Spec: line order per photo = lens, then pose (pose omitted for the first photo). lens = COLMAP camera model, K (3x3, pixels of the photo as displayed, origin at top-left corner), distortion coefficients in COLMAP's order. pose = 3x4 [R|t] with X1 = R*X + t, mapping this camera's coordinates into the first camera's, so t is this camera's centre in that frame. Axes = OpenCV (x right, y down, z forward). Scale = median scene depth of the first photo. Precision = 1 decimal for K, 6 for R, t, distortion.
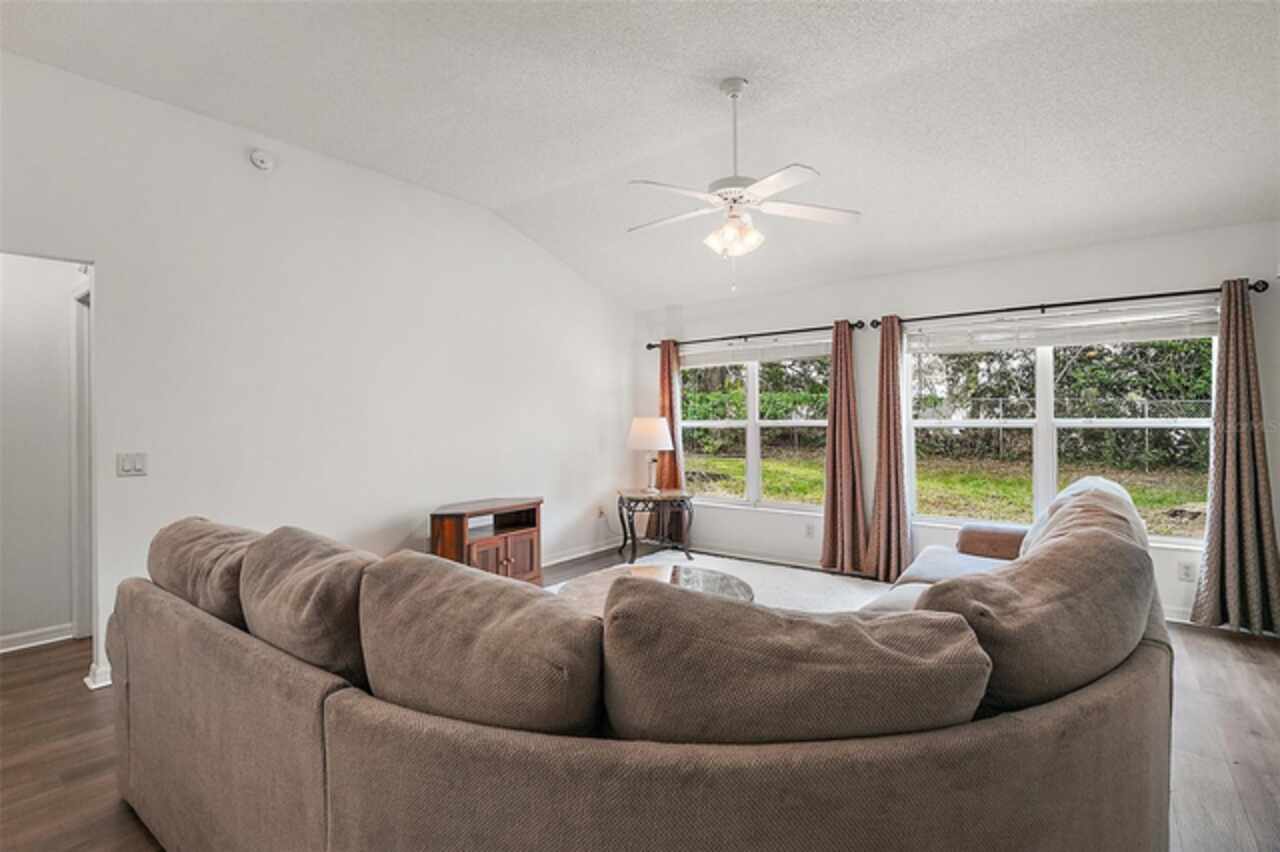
lens RADIAL K [[605.4, 0, 642.2], [0, 605.4, 419.0], [0, 0, 1]] dist [-0.003864, -0.001543]
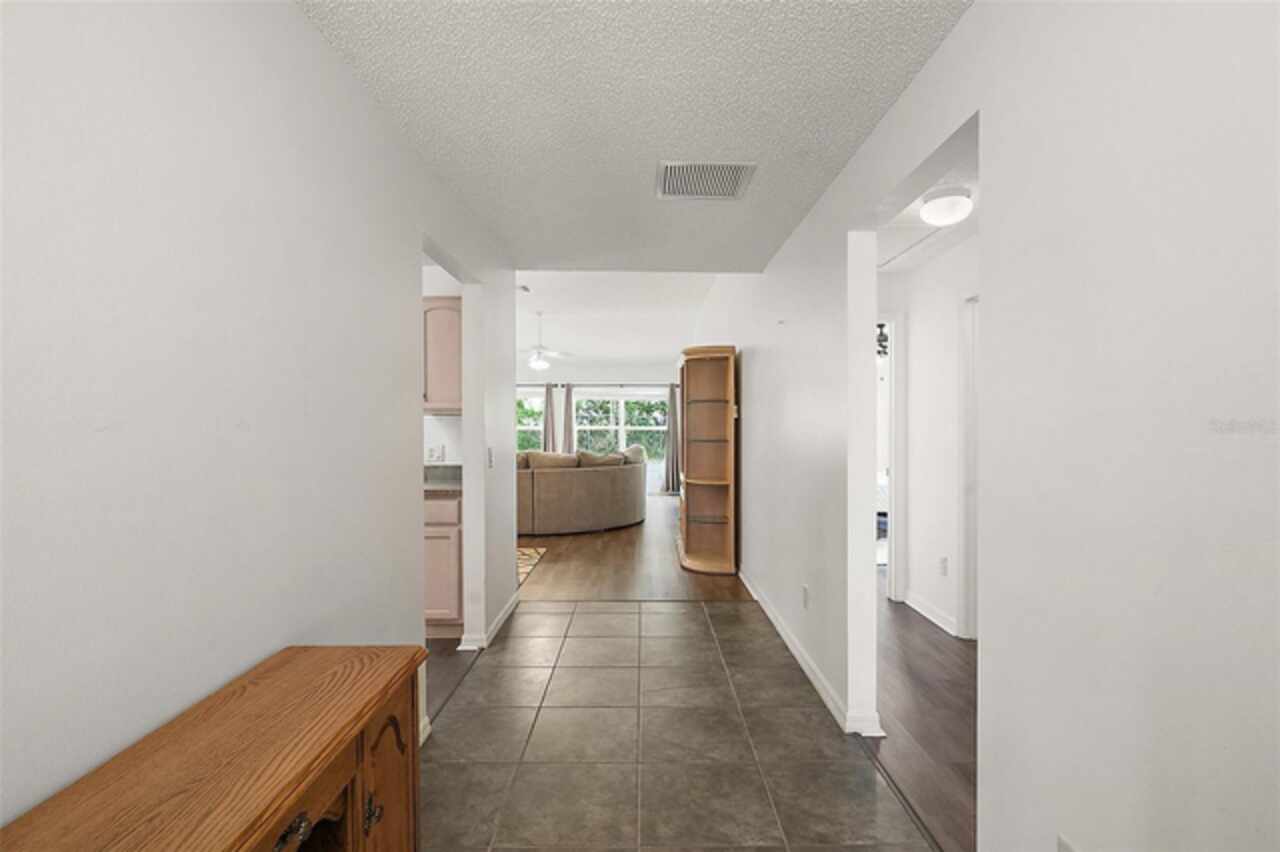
lens RADIAL K [[589.4, 0, 640.0], [0, 589.4, 426.0], [0, 0, 1]] dist [-0.000483, -0.001104]
pose [[0.798036, 0.009239, 0.602539, -0.656009], [-0.008789, 0.999955, -0.003692, 0.005927], [-0.602546, -0.002349, 0.798081, -0.882913]]
